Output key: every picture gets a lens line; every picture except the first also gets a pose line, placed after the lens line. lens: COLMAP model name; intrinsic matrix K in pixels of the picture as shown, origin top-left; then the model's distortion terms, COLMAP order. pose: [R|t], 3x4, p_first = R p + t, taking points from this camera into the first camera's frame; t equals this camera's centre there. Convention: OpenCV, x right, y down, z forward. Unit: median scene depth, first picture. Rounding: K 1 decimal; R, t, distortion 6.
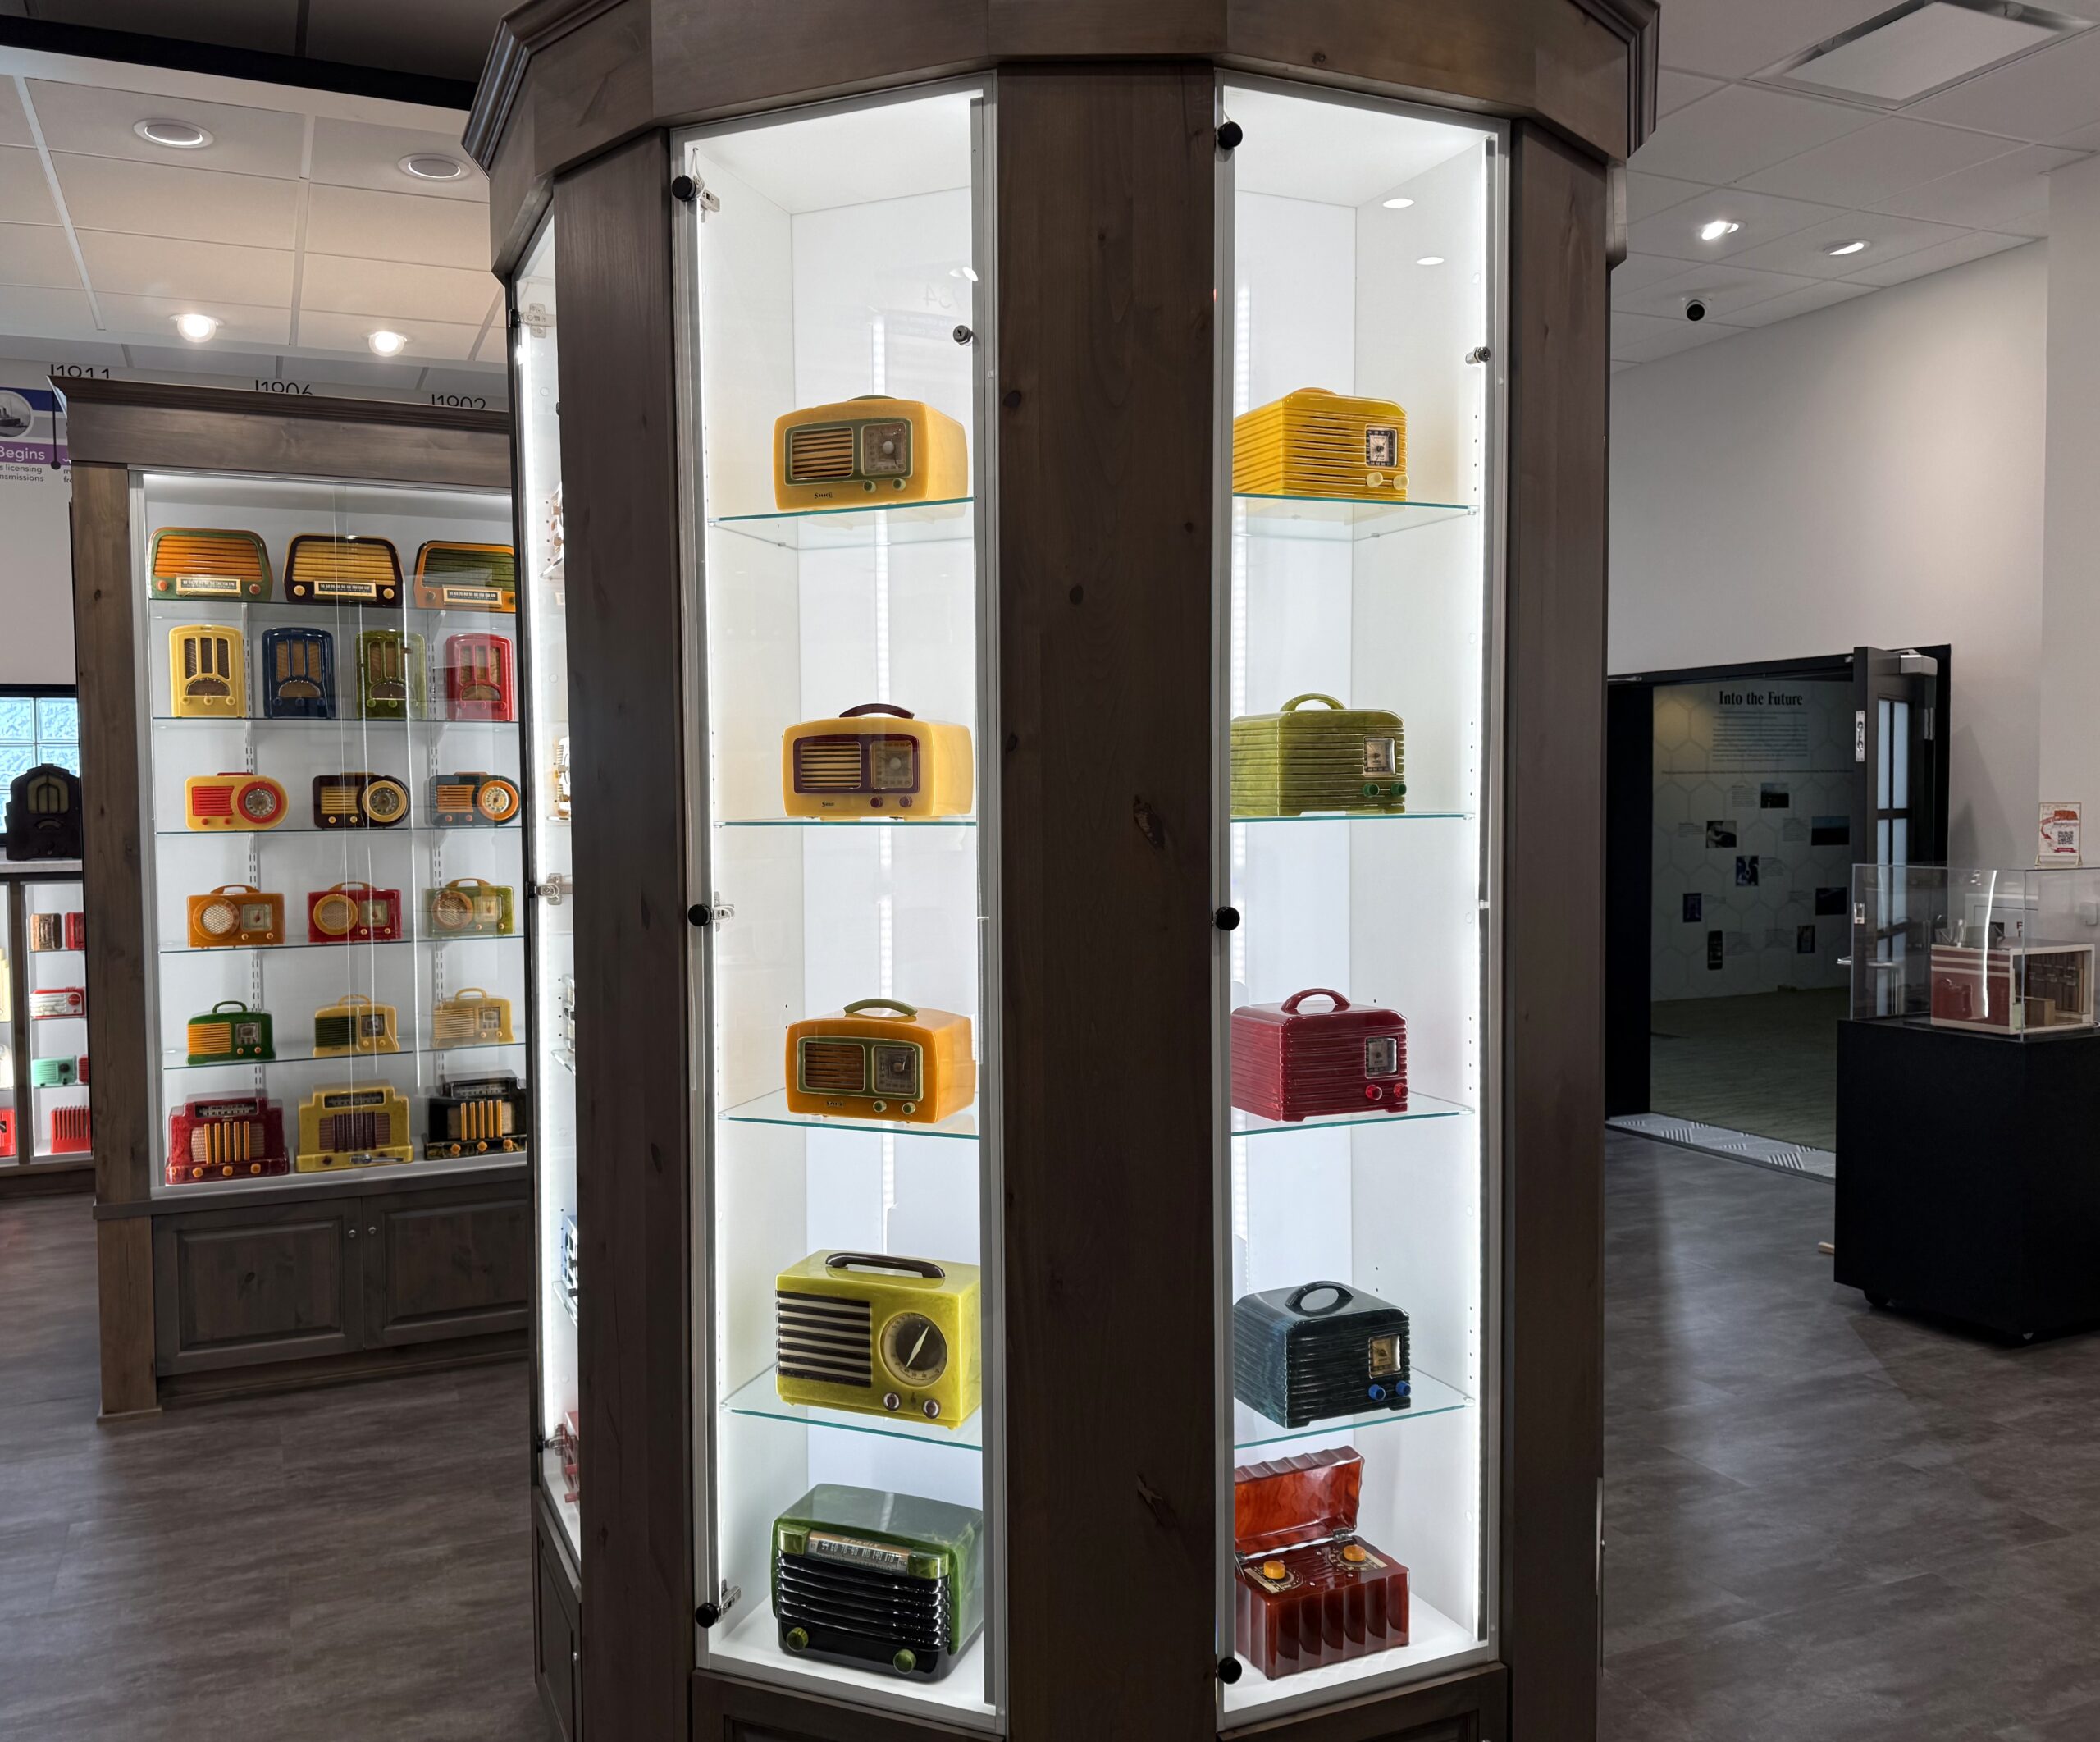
lens RADIAL K [[1676.3, 0, 944.7], [0, 1676.3, 859.6], [0, 0, 1]] dist [0.011147, 0.012017]
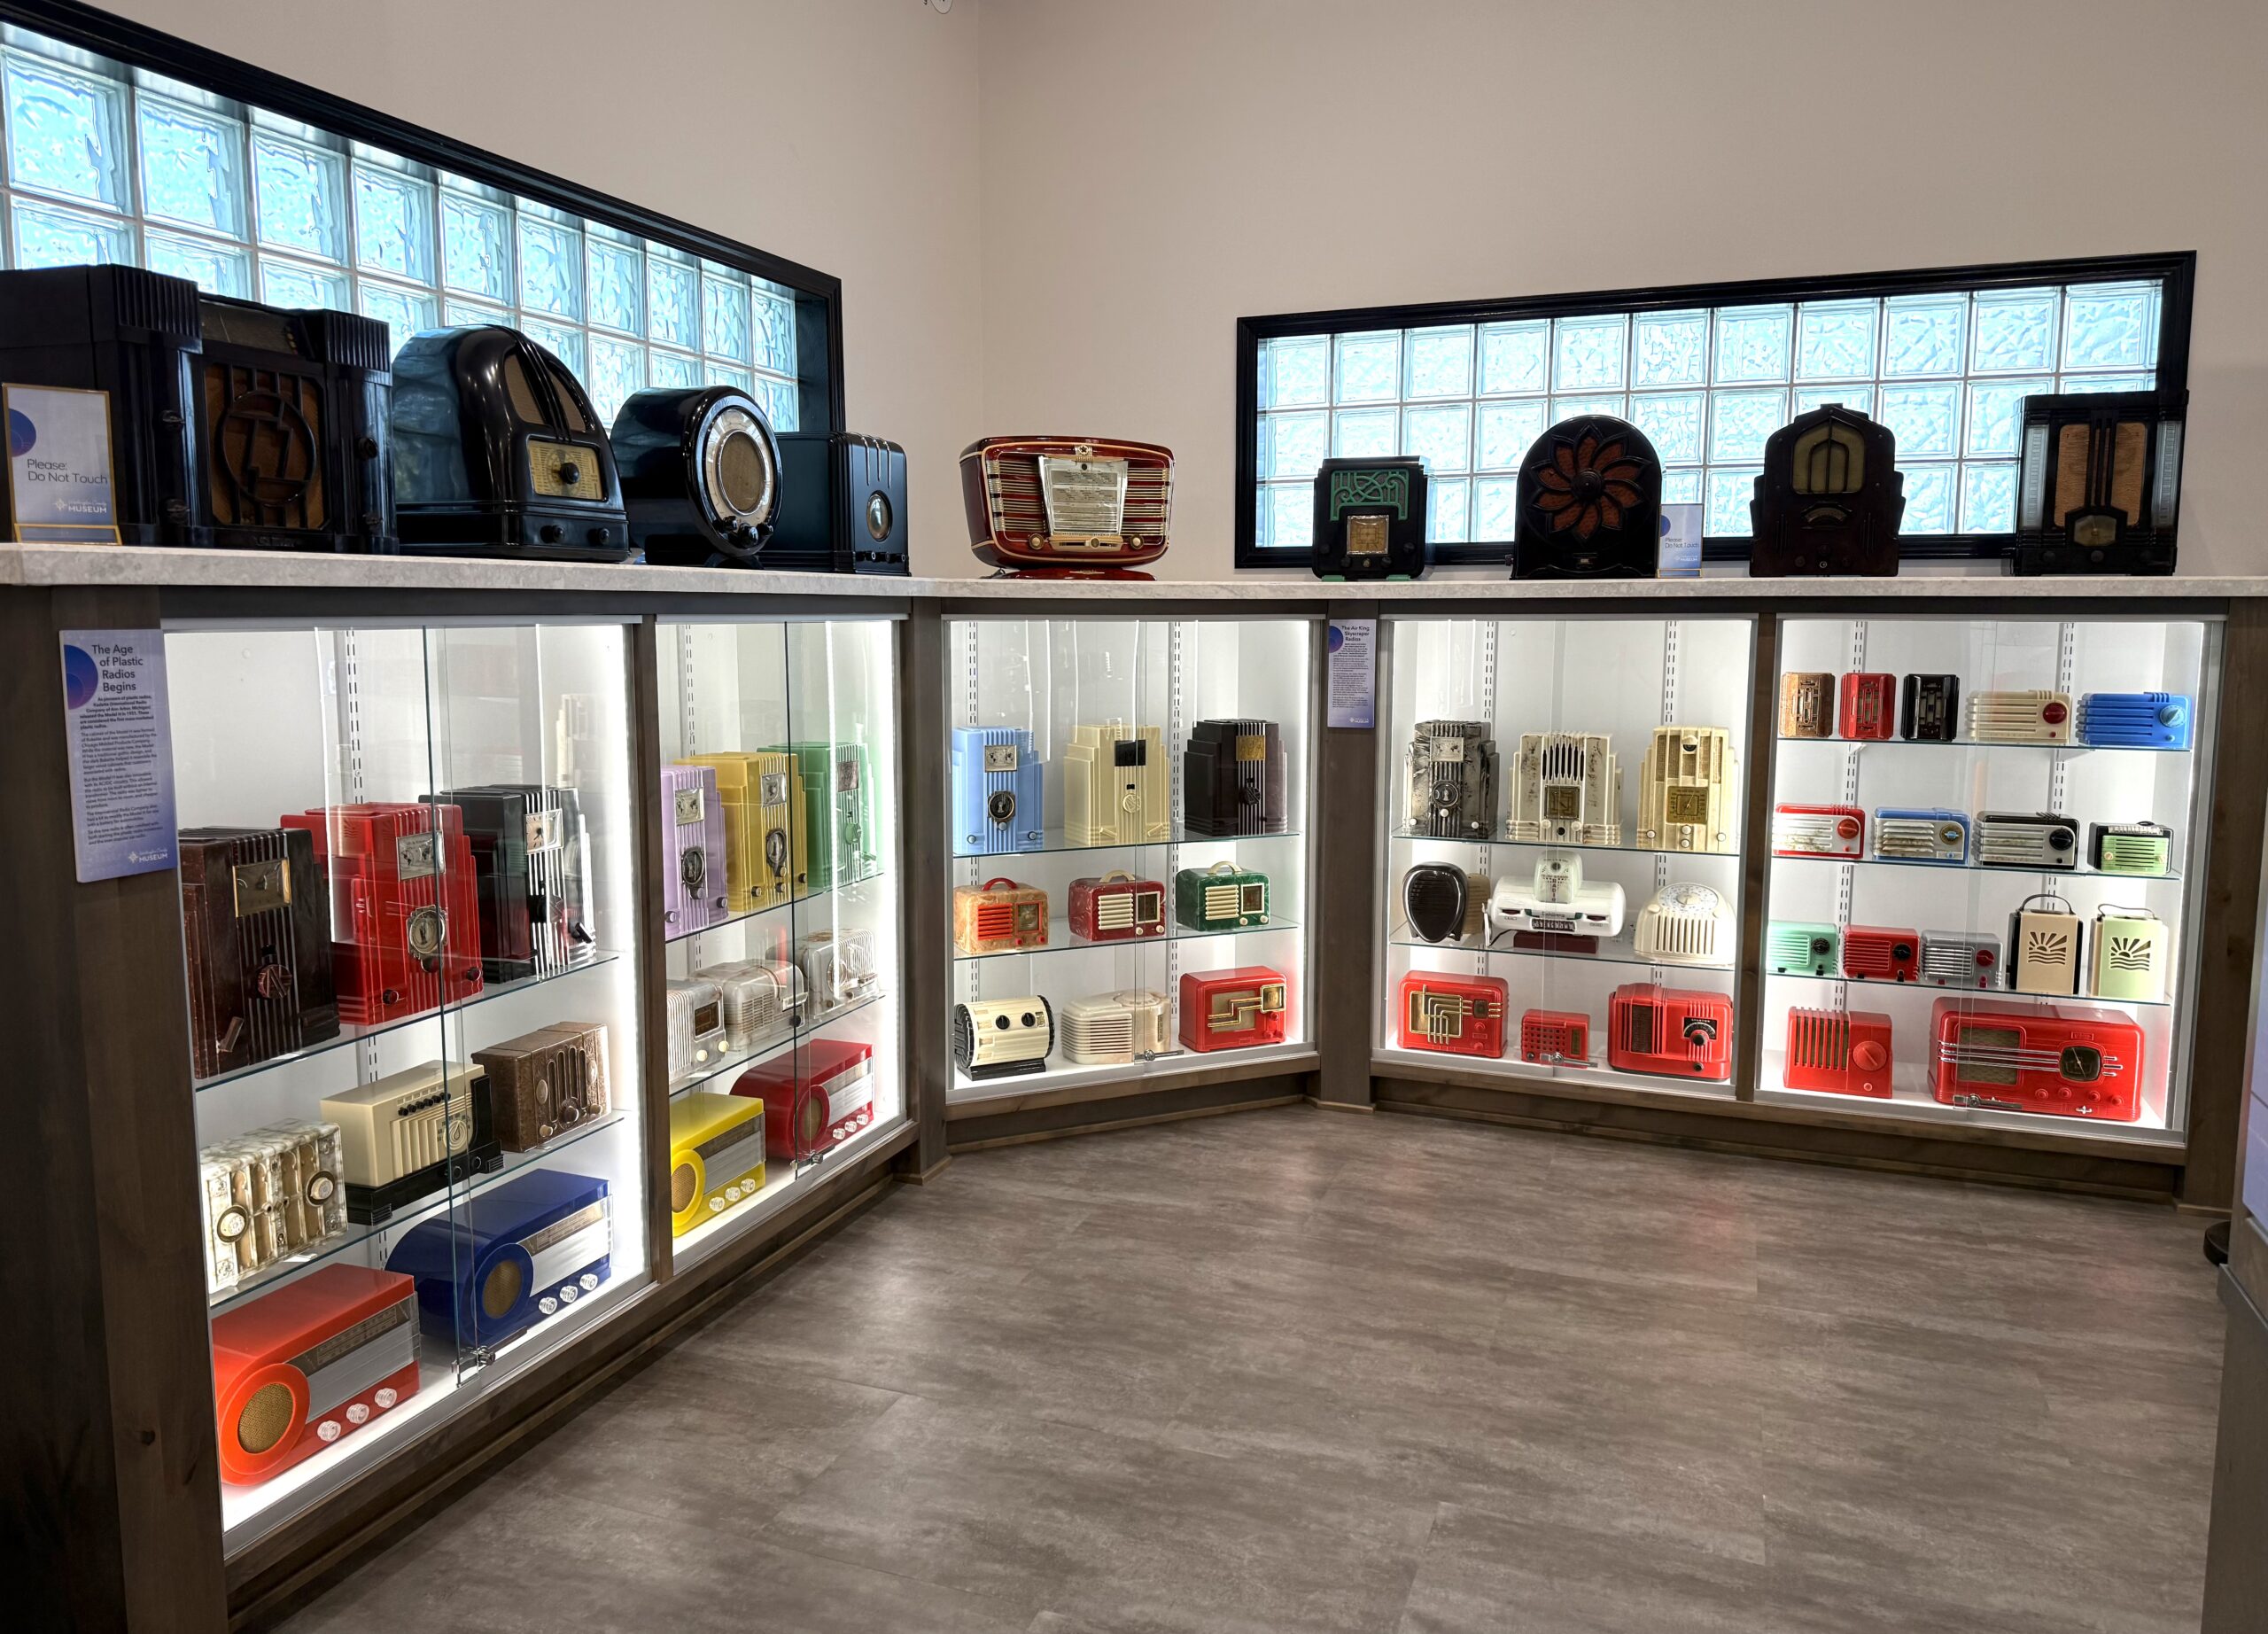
lens RADIAL K [[1612.1, 0, 1105.9], [0, 1612.1, 798.4], [0, 0, 1]] dist [0.018286, -0.033584]
pose [[0.714530, 0.095498, -0.693056, -0.491347], [-0.034537, 0.994247, 0.101392, 0.041342], [0.698752, -0.048512, 0.713717, 0.677496]]
